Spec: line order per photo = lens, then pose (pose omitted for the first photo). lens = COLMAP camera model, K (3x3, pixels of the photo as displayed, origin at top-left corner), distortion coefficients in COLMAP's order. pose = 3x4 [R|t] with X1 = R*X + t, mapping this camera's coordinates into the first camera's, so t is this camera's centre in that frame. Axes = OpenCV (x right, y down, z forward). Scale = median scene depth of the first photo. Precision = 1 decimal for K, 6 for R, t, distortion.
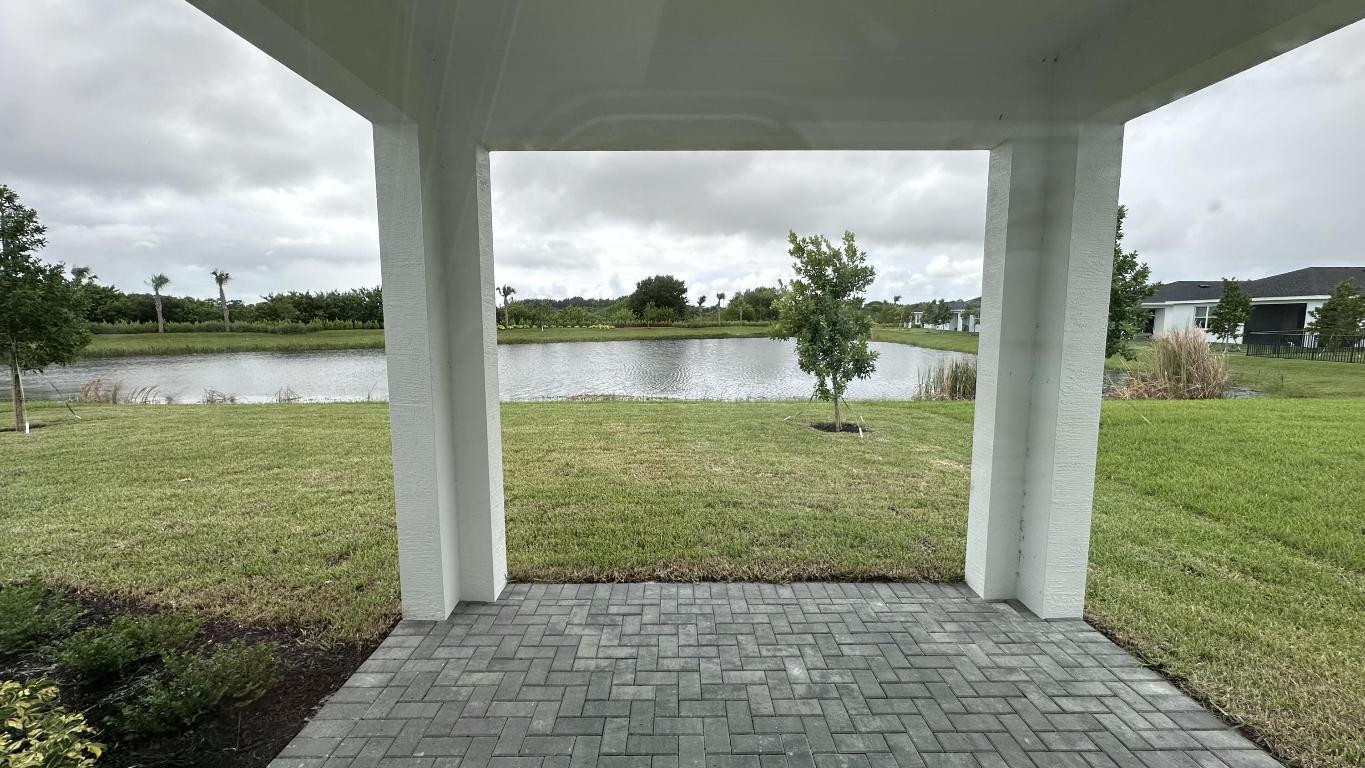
lens RADIAL K [[542.8, 0, 680.7], [0, 542.8, 383.3], [0, 0, 1]] dist [-0.002378, 0.000290]
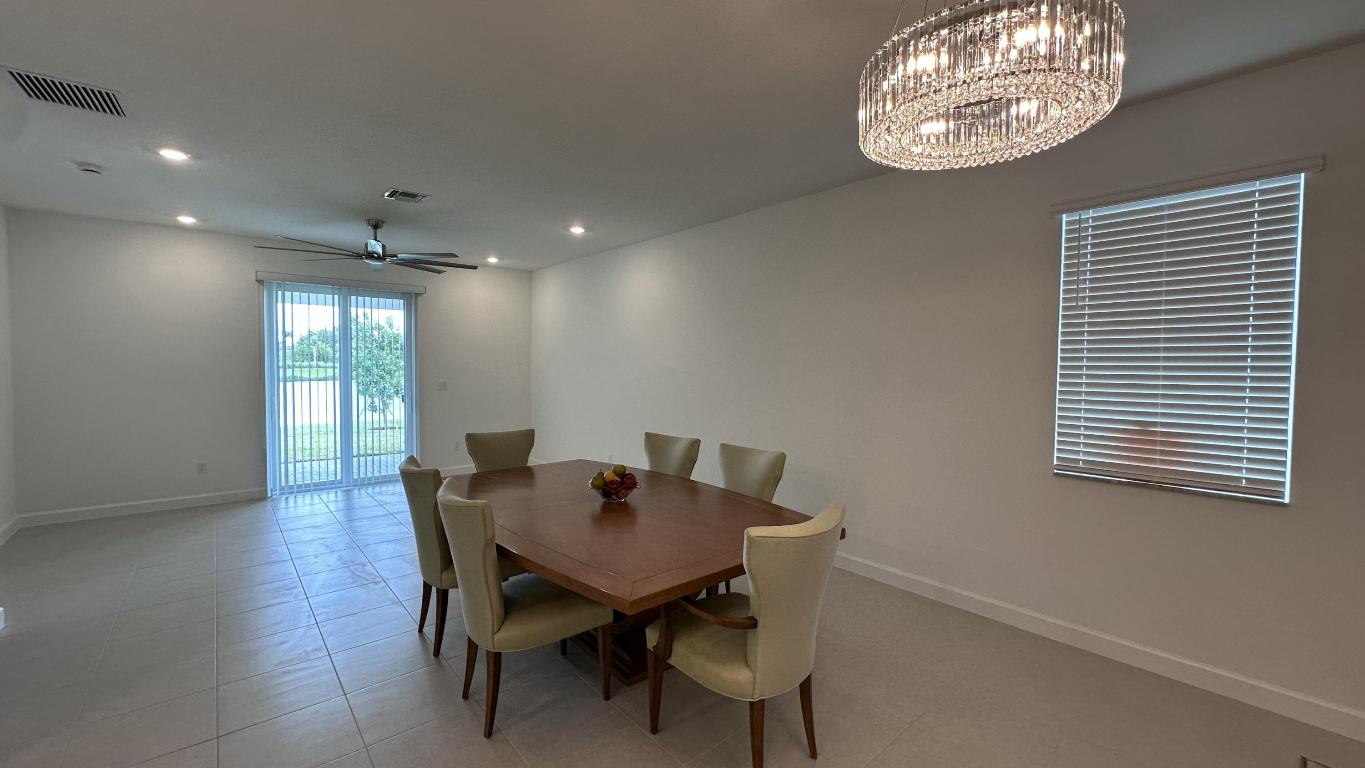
lens RADIAL K [[542.8, 0, 688.9], [0, 542.8, 386.1], [0, 0, 1]] dist [-0.002378, 0.000290]
pose [[0.756210, -0.016278, 0.654127, -0.087522], [0.063992, 0.996738, -0.049175, 0.093327], [-0.651193, 0.079046, 0.754785, -0.856509]]
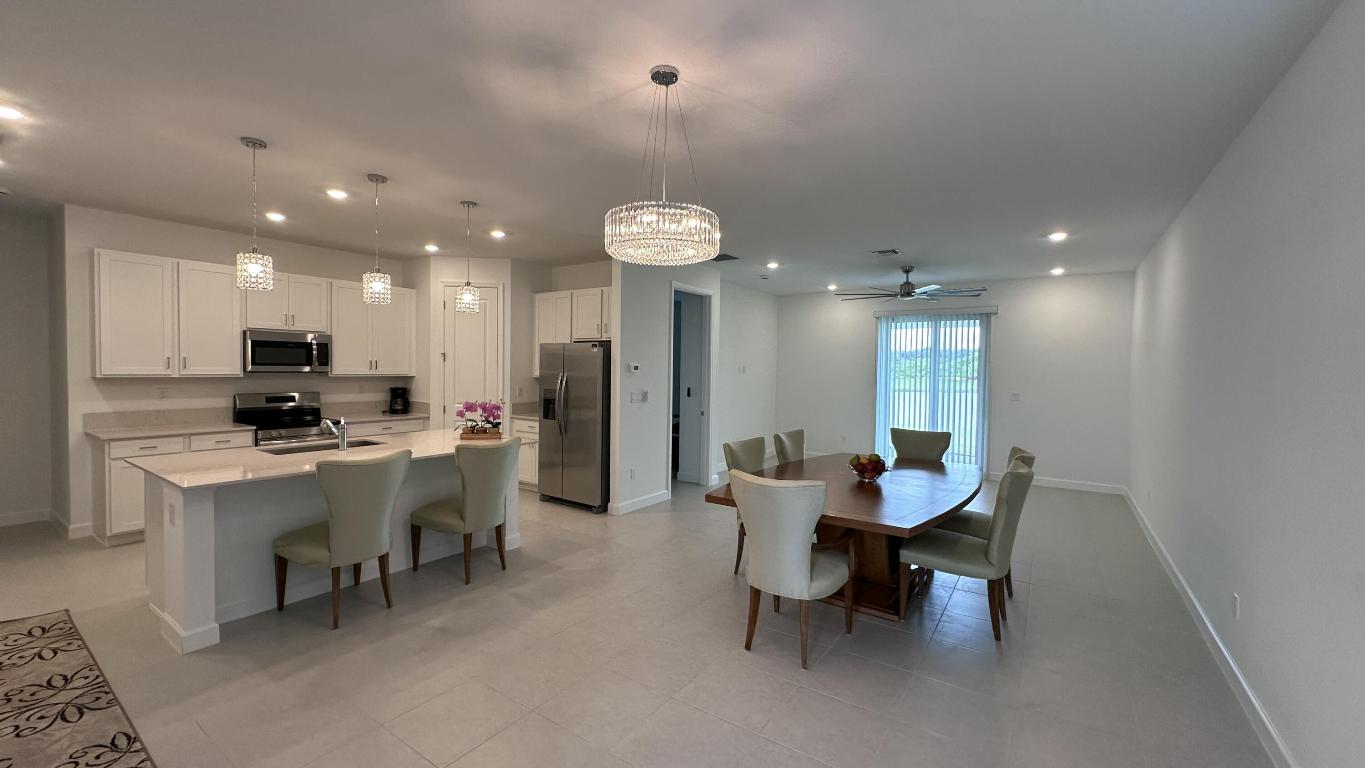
lens RADIAL K [[542.8, 0, 683.6], [0, 542.8, 383.7], [0, 0, 1]] dist [-0.002378, 0.000290]
pose [[0.819699, 0.038846, -0.571475, 0.616192], [-0.086645, 0.994626, -0.056669, 0.118165], [0.566203, 0.095967, 0.818660, -1.222451]]
